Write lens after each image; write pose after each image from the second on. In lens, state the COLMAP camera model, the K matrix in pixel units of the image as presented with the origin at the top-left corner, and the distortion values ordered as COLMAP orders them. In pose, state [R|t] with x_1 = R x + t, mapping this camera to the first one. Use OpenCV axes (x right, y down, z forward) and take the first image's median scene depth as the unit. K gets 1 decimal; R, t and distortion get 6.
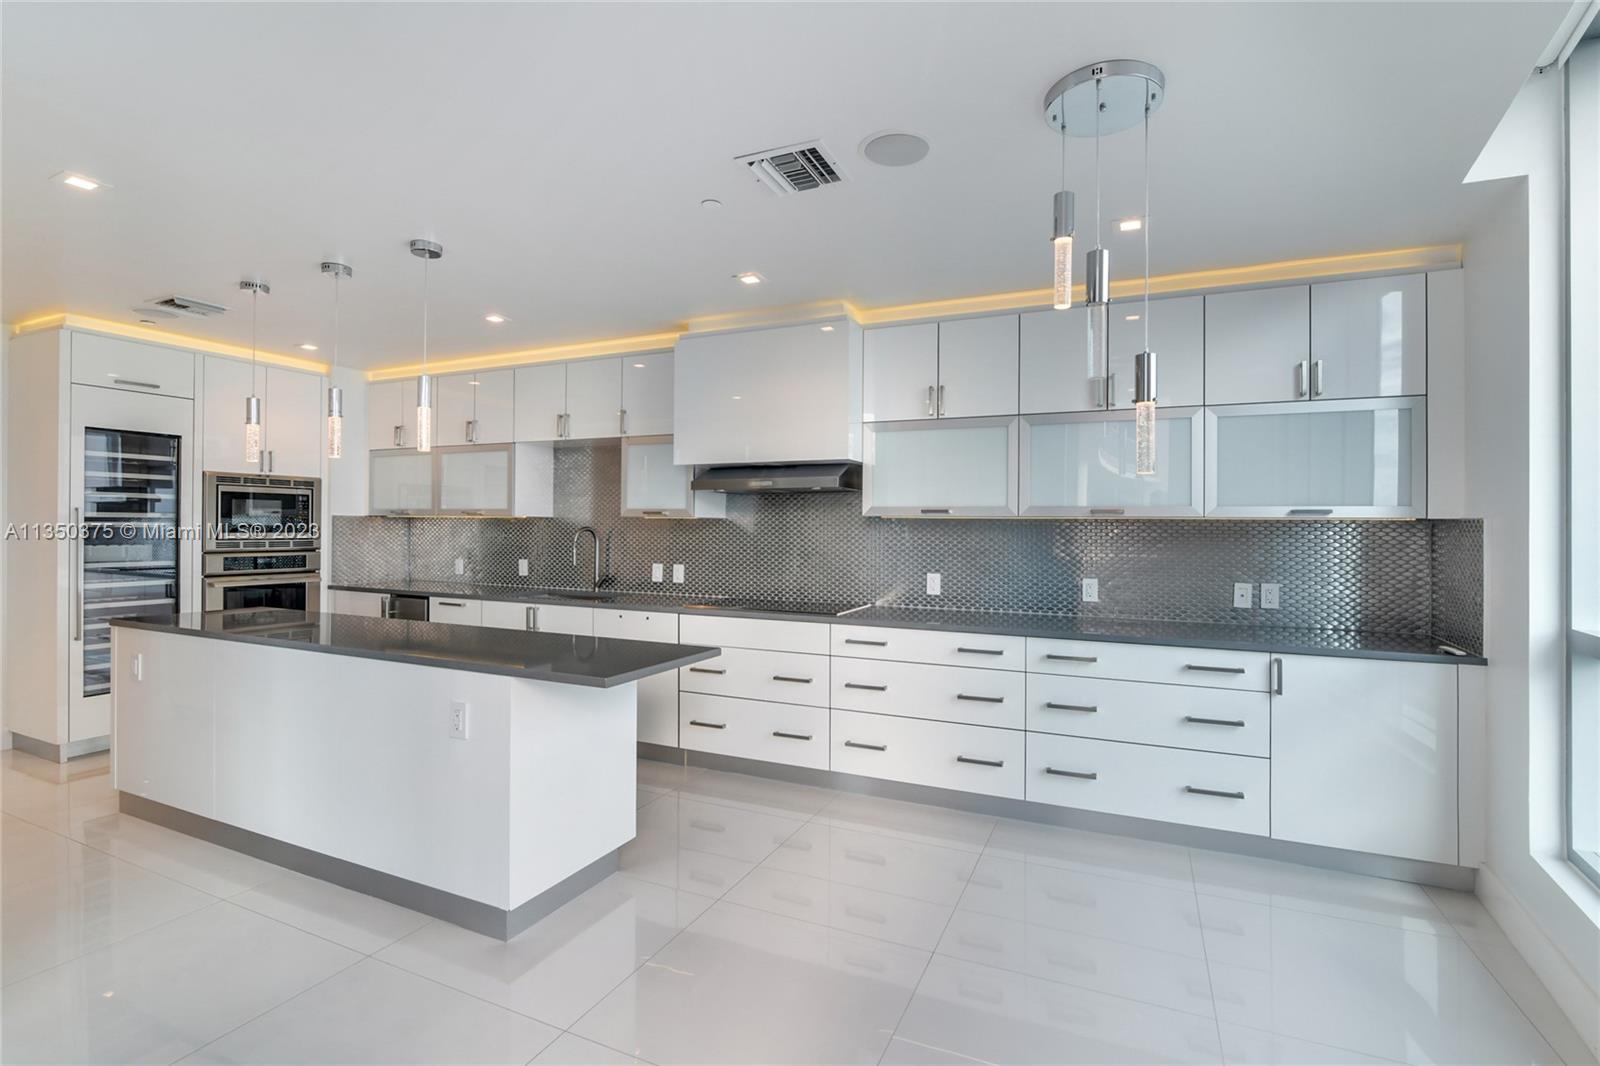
lens RADIAL K [[755.7, 0, 800.0], [0, 755.7, 533.0], [0, 0, 1]] dist [-0.000777, 0.000005]
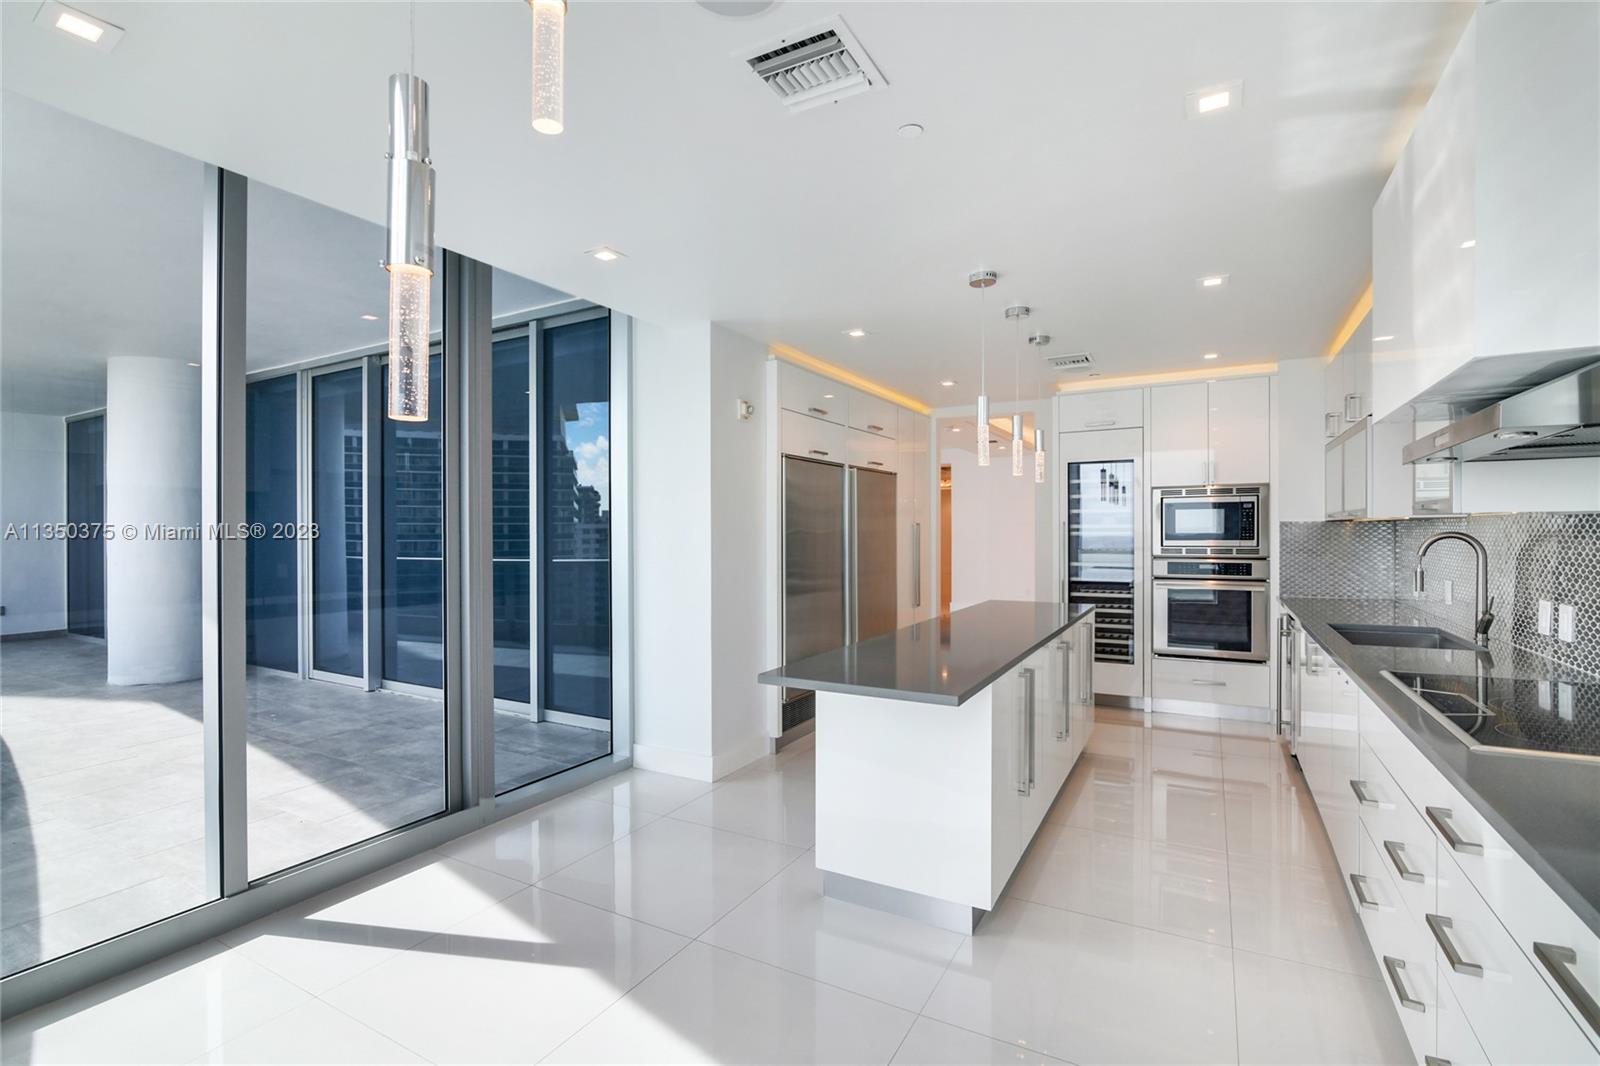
lens RADIAL K [[755.7, 0, 800.0], [0, 755.7, 533.0], [0, 0, 1]] dist [-0.000777, 0.000005]
pose [[-0.064461, -0.005700, -0.997904, 0.365551], [-0.000975, 0.999984, -0.005649, -0.003668], [0.997920, 0.000609, -0.064465, 0.487779]]
